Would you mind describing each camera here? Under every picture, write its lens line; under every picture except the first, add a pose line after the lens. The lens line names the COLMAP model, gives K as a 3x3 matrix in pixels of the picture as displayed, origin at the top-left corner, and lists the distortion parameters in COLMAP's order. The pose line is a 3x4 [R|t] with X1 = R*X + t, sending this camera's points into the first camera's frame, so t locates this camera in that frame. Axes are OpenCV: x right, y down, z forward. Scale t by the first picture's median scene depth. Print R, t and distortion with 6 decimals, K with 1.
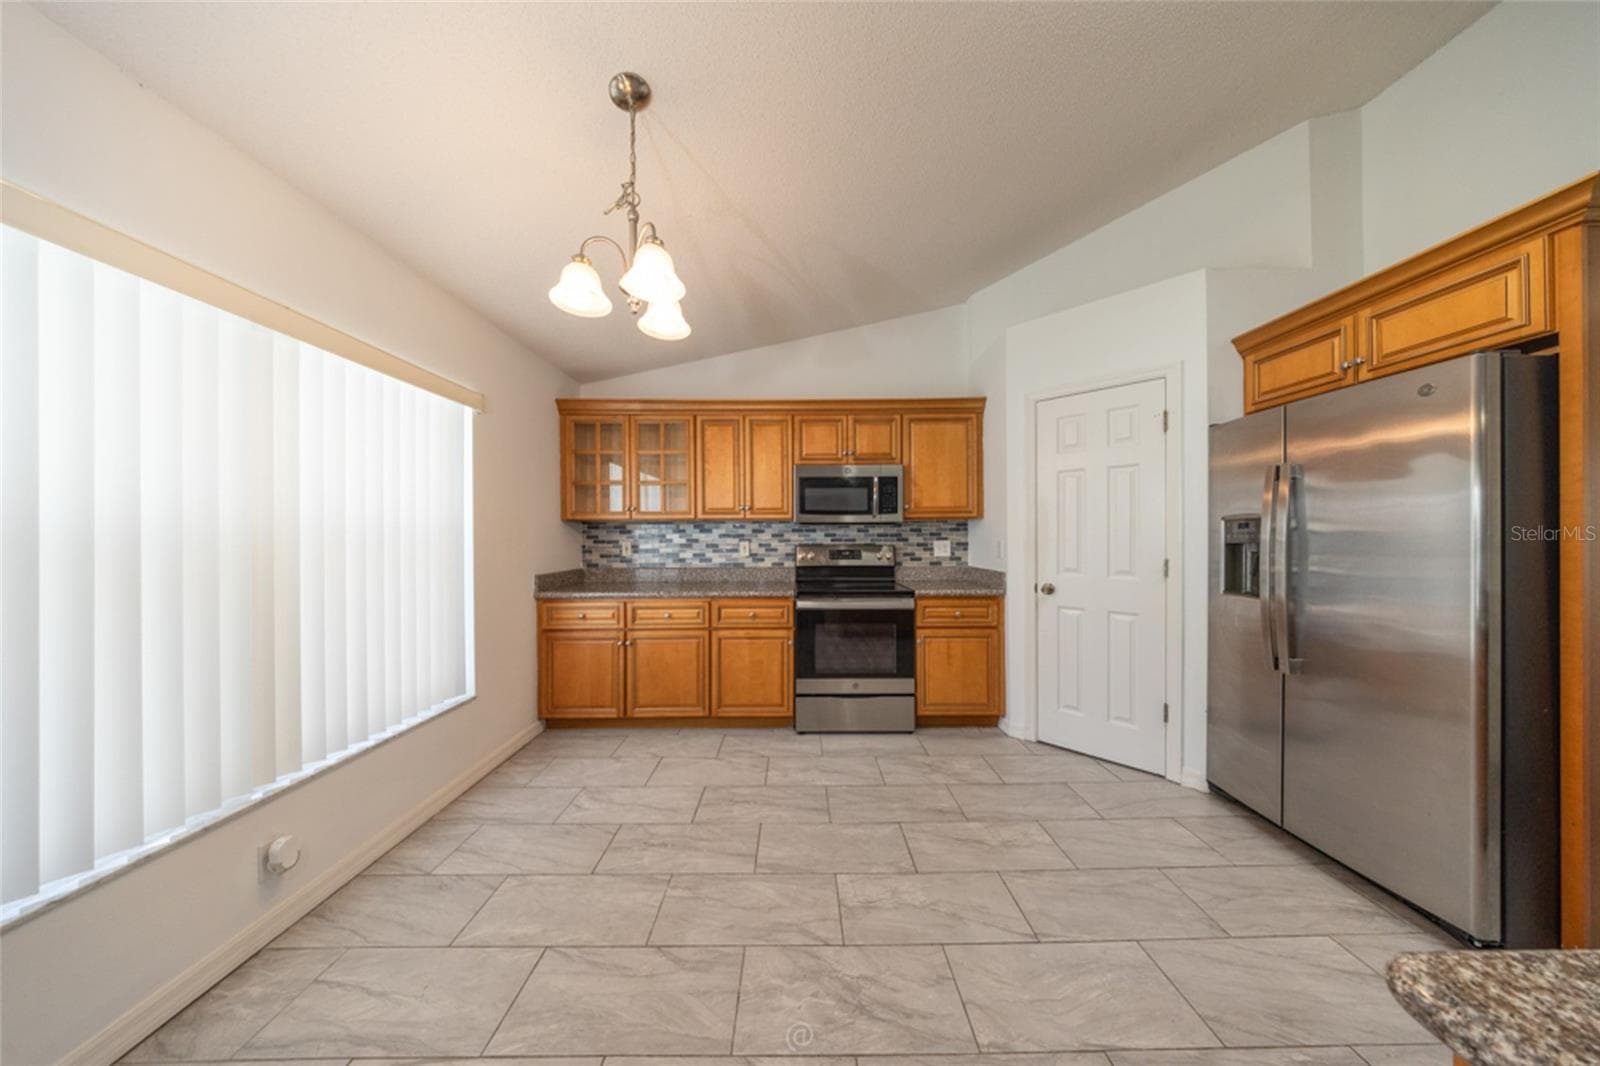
lens RADIAL K [[478.7, 0, 798.9], [0, 478.7, 534.9], [0, 0, 1]] dist [-0.001196, -0.000084]
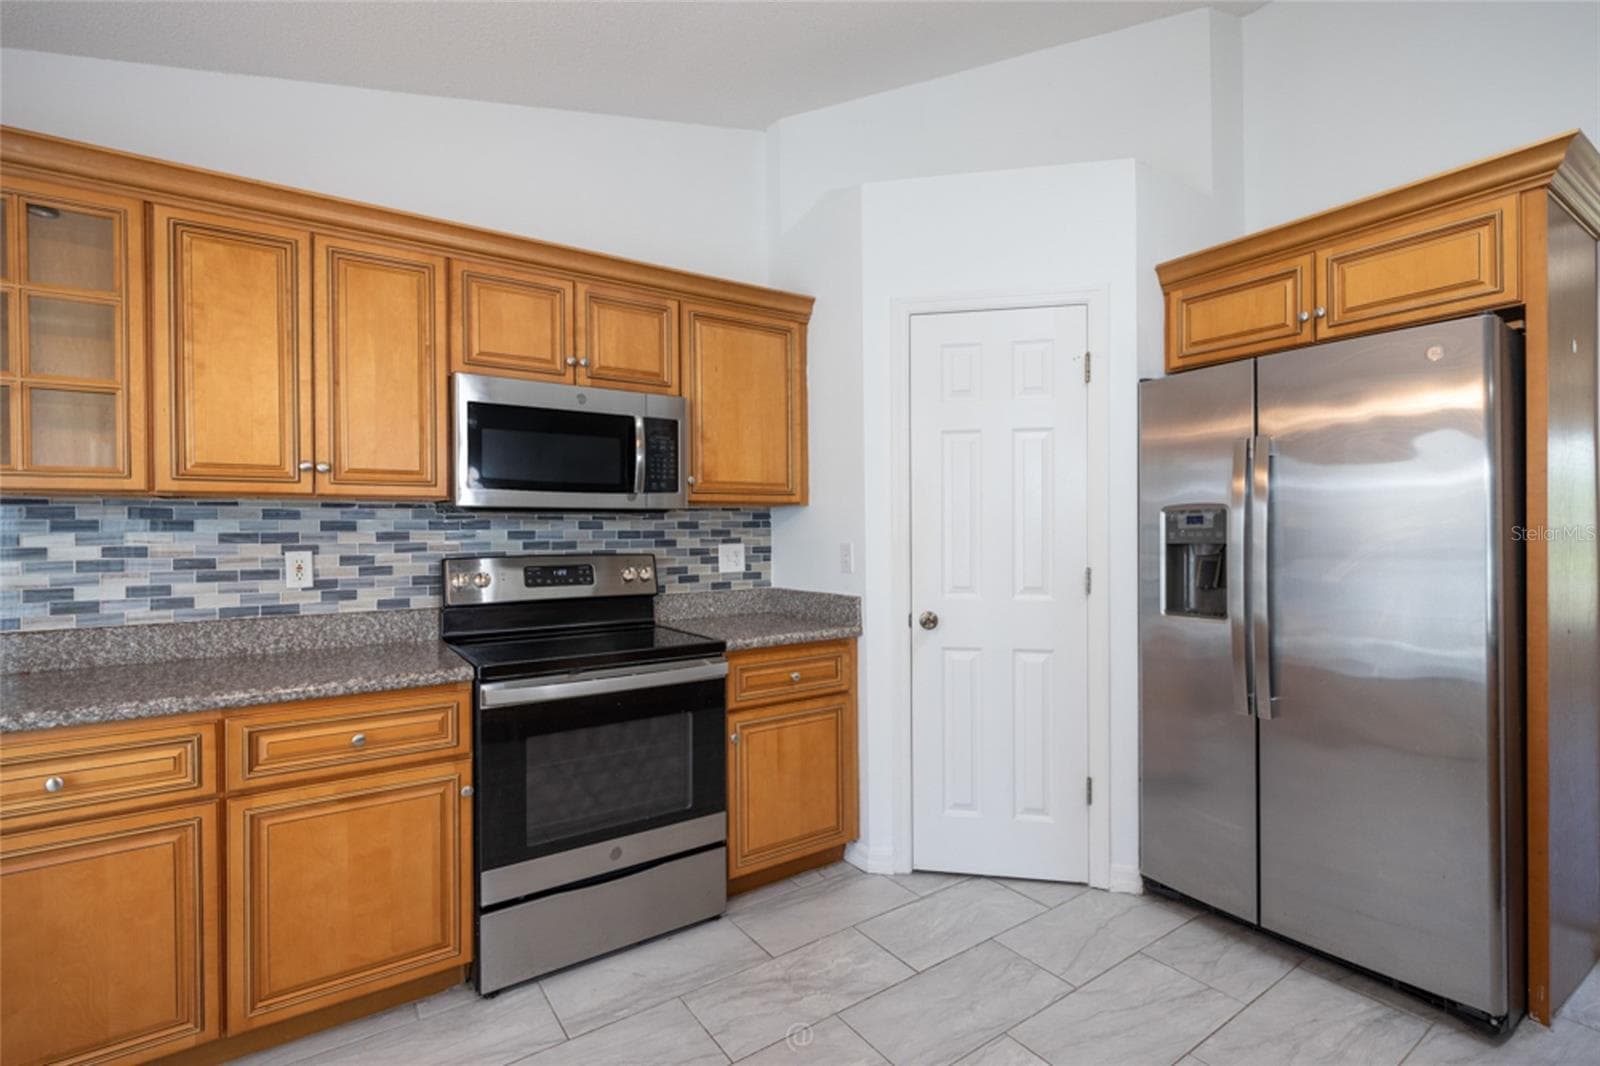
lens RADIAL K [[730.9, 0, 804.9], [0, 730.9, 535.2], [0, 0, 1]] dist [0.001217, -0.001140]
pose [[0.821891, -0.004041, 0.569630, -0.136903], [0.003395, 0.999992, 0.002196, 0.000054], [-0.569634, 0.000129, 0.821898, 0.297742]]
